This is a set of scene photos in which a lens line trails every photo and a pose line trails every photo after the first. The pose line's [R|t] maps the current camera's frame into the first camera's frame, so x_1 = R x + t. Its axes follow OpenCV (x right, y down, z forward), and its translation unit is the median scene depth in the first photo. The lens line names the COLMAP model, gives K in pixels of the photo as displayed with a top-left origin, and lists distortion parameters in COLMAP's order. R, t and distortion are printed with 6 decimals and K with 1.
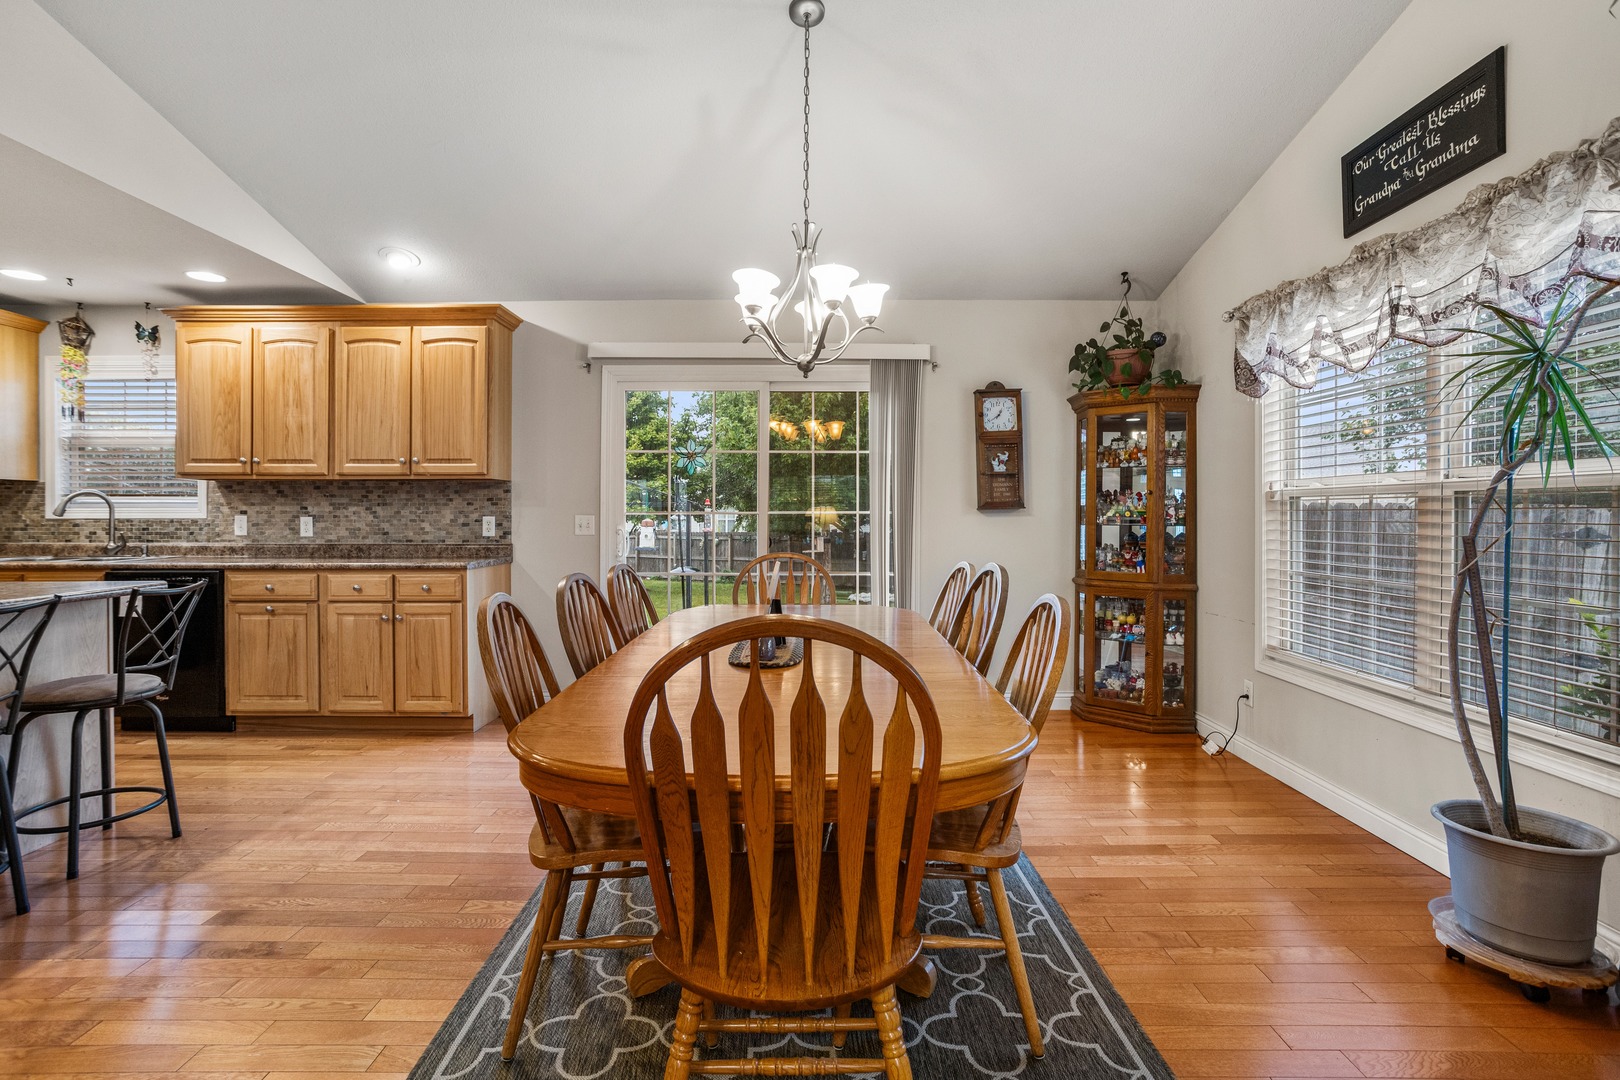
lens RADIAL K [[804.8, 0, 799.5], [0, 804.8, 524.4], [0, 0, 1]] dist [-0.043675, 0.023259]
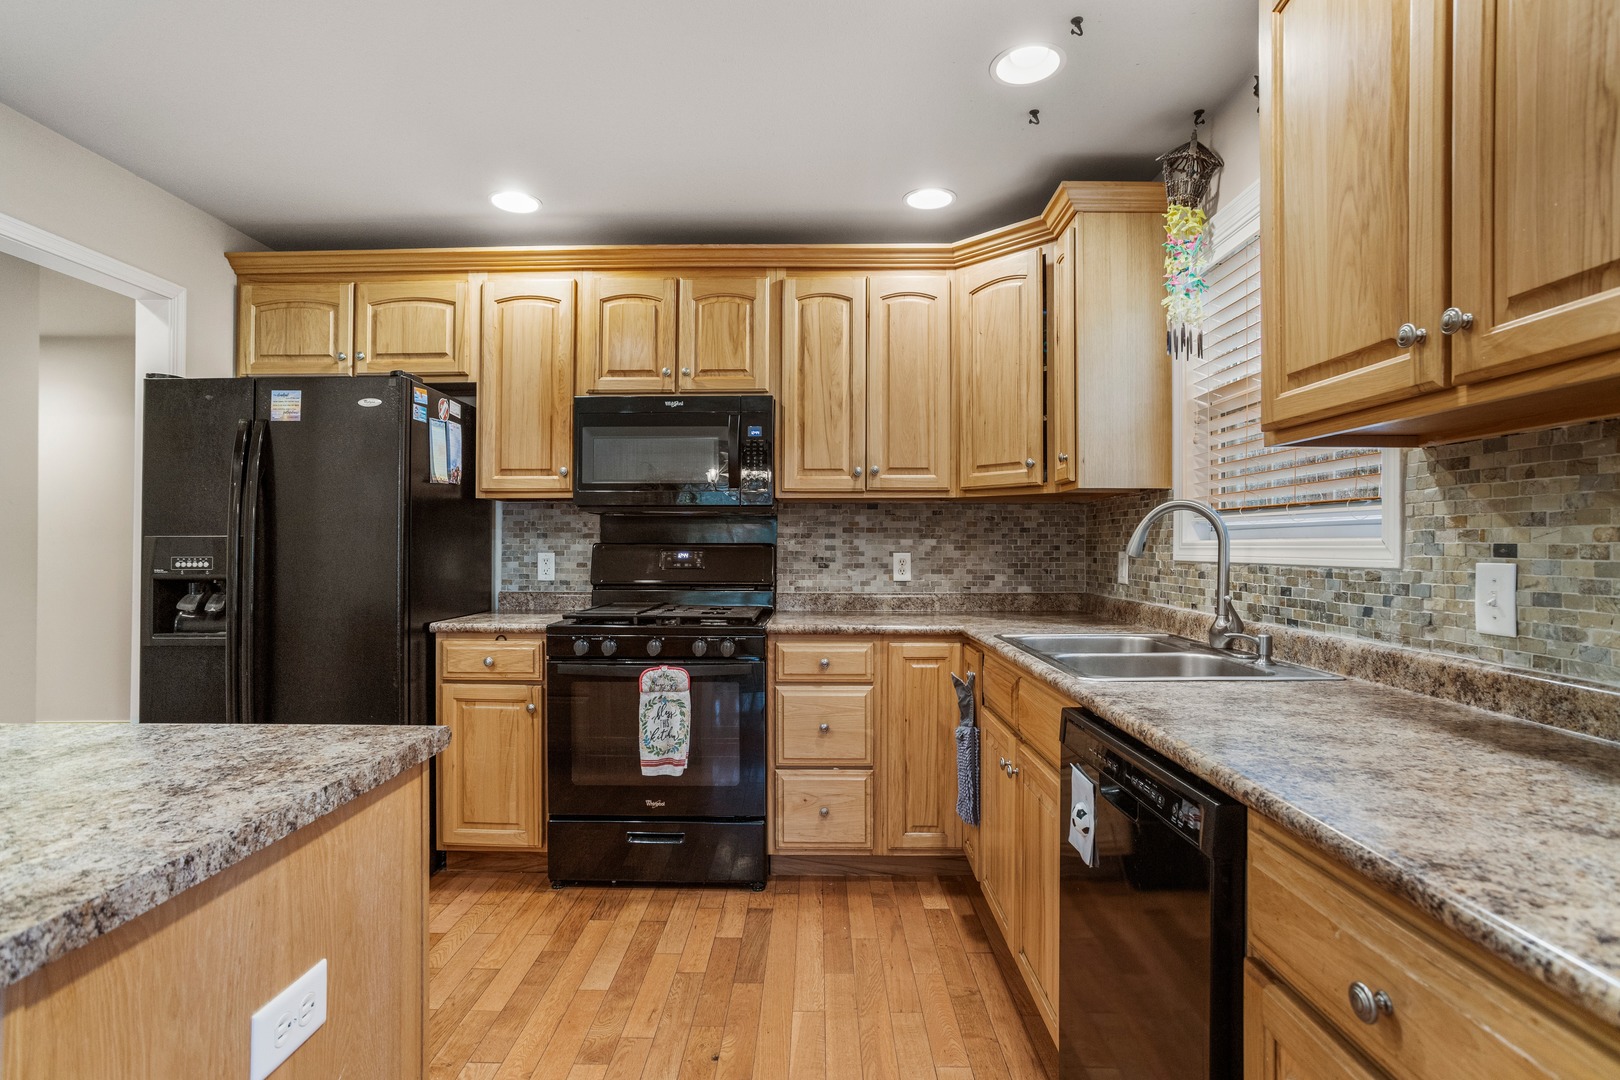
lens RADIAL K [[804.8, 0, 801.2], [0, 804.8, 540.2], [0, 0, 1]] dist [-0.043675, 0.023259]
pose [[-0.007627, -0.006555, -0.999949, -0.433619], [-0.016188, 0.999848, -0.006431, -0.013213], [0.999840, 0.016139, -0.007732, 0.767807]]
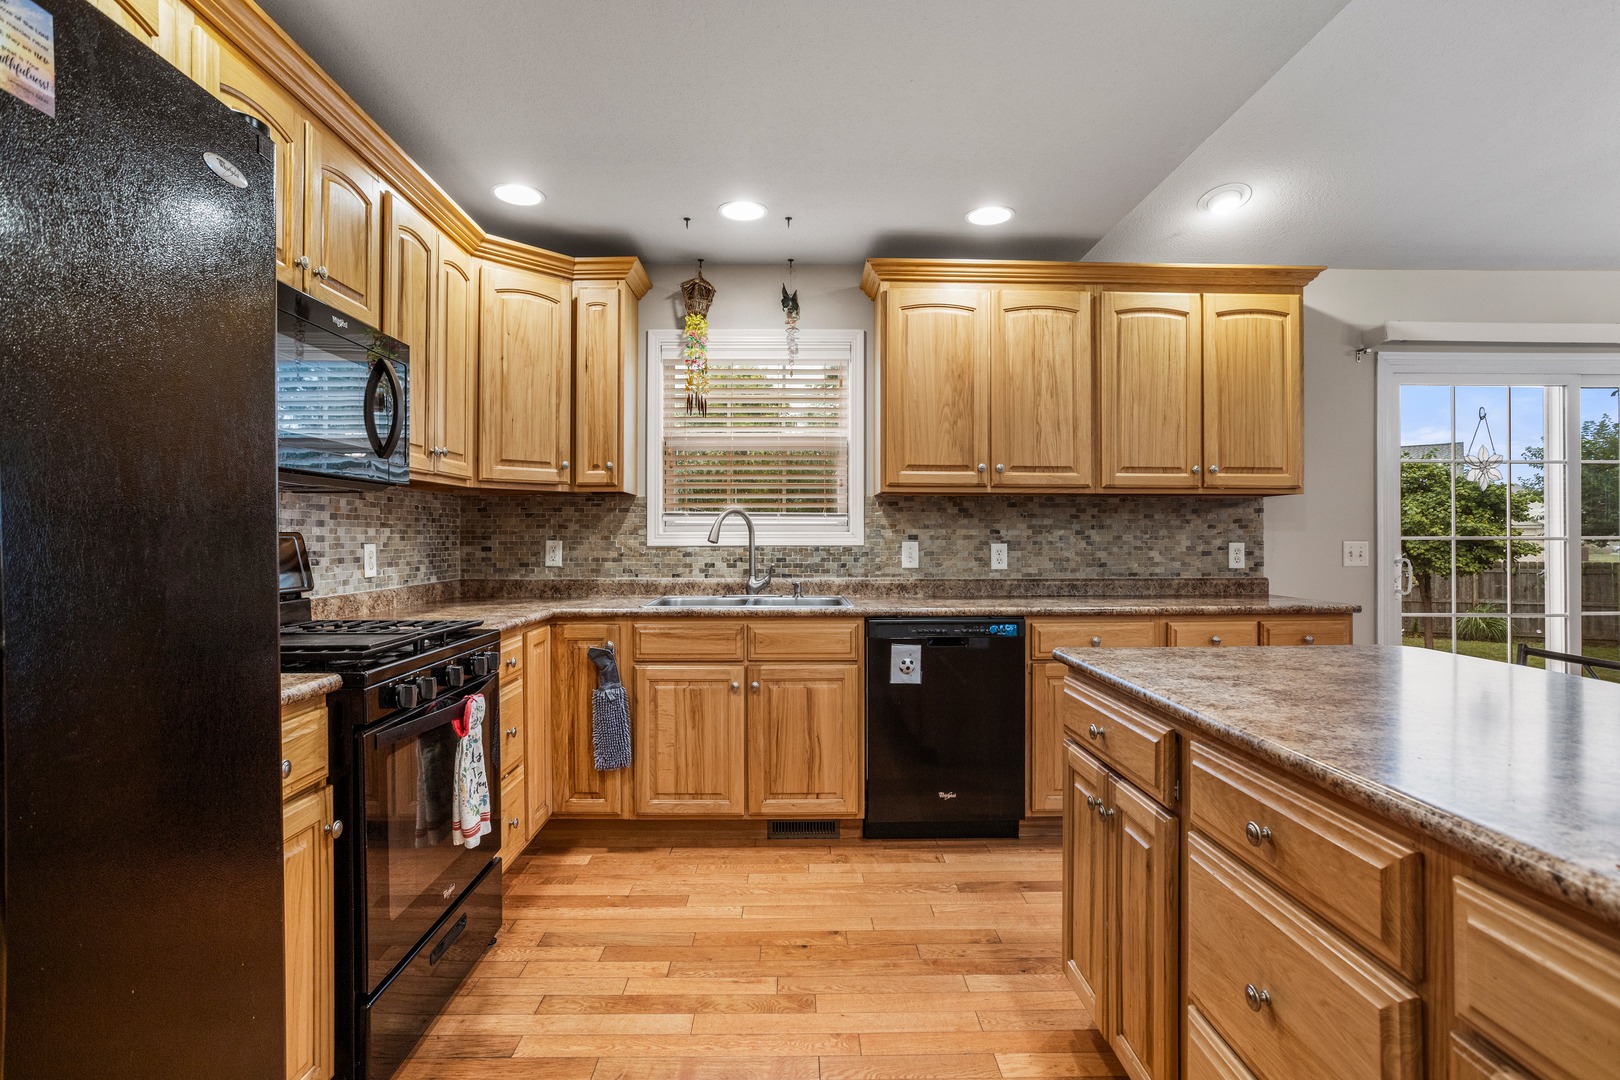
lens RADIAL K [[804.8, 0, 801.7], [0, 804.8, 538.5], [0, 0, 1]] dist [-0.043675, 0.023259]
pose [[0.999575, -0.000185, 0.029145, -0.838494], [0.000546, 0.999923, -0.012372, -0.004776], [-0.029140, 0.012383, 0.999499, 0.238950]]
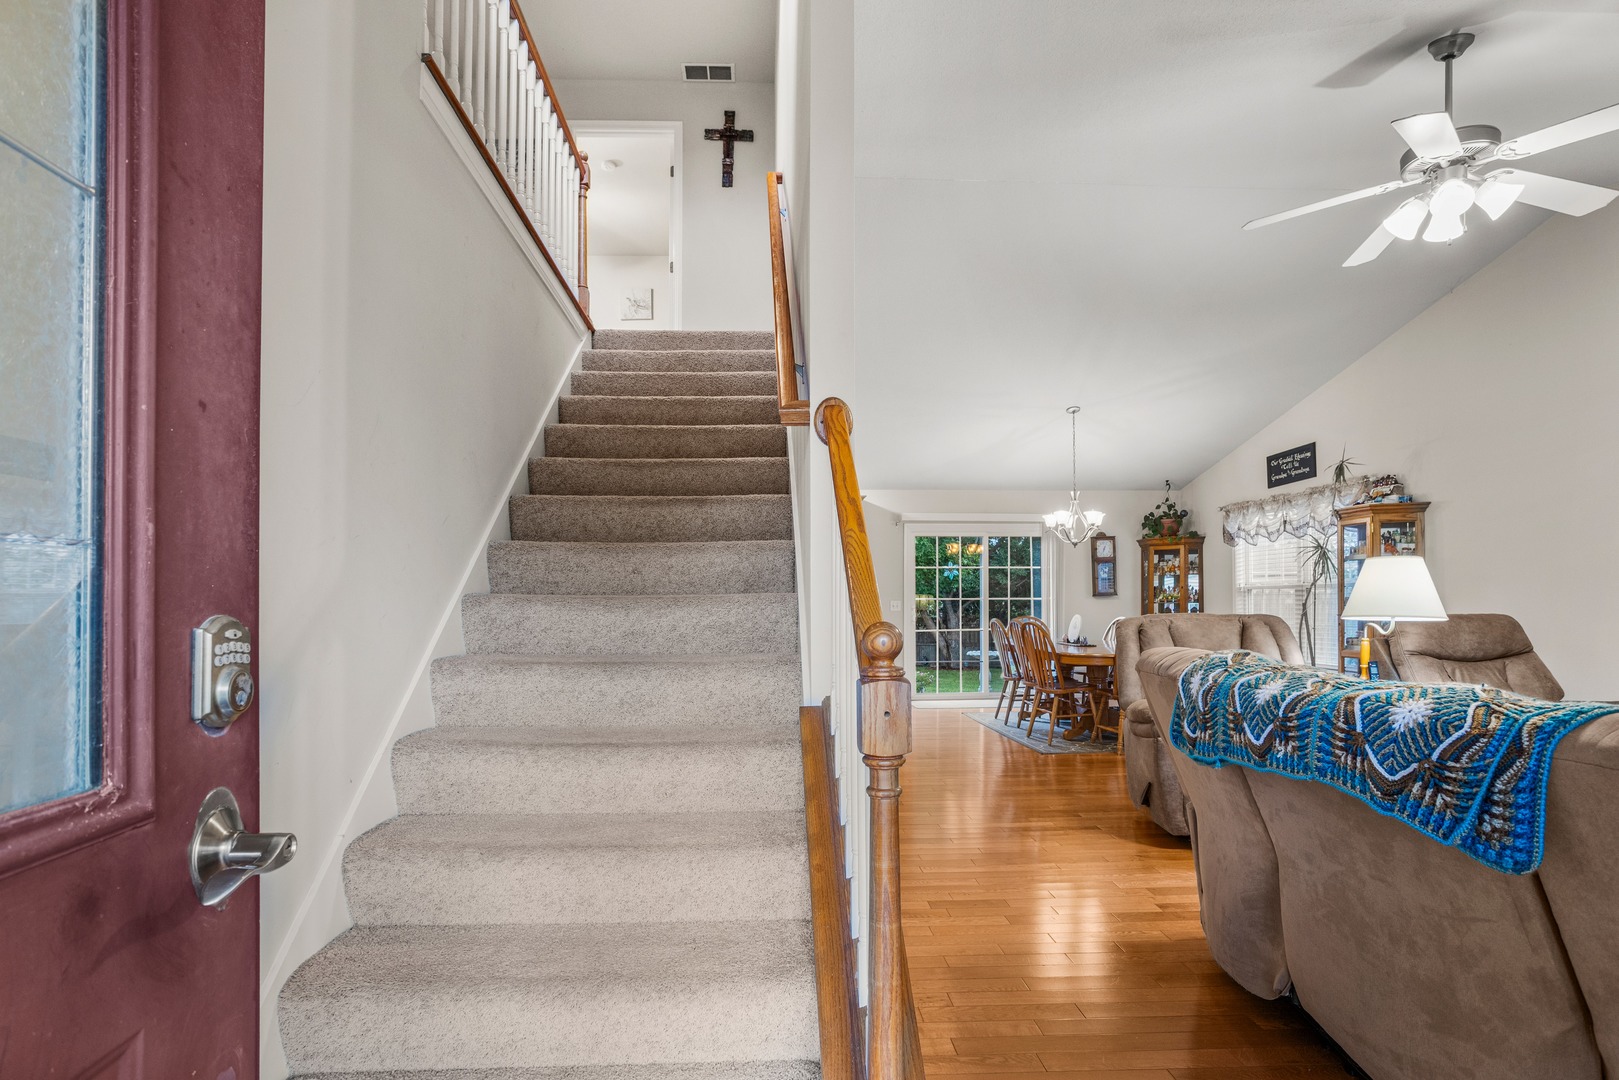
lens RADIAL K [[804.3, 0, 771.2], [0, 804.3, 601.6], [0, 0, 1]] dist [-0.043675, 0.023259]
pose [[0.999847, -0.007400, 0.015836, -0.624687], [0.007602, 0.999890, -0.012761, 0.015809], [-0.015740, 0.012879, 0.999793, -0.998298]]
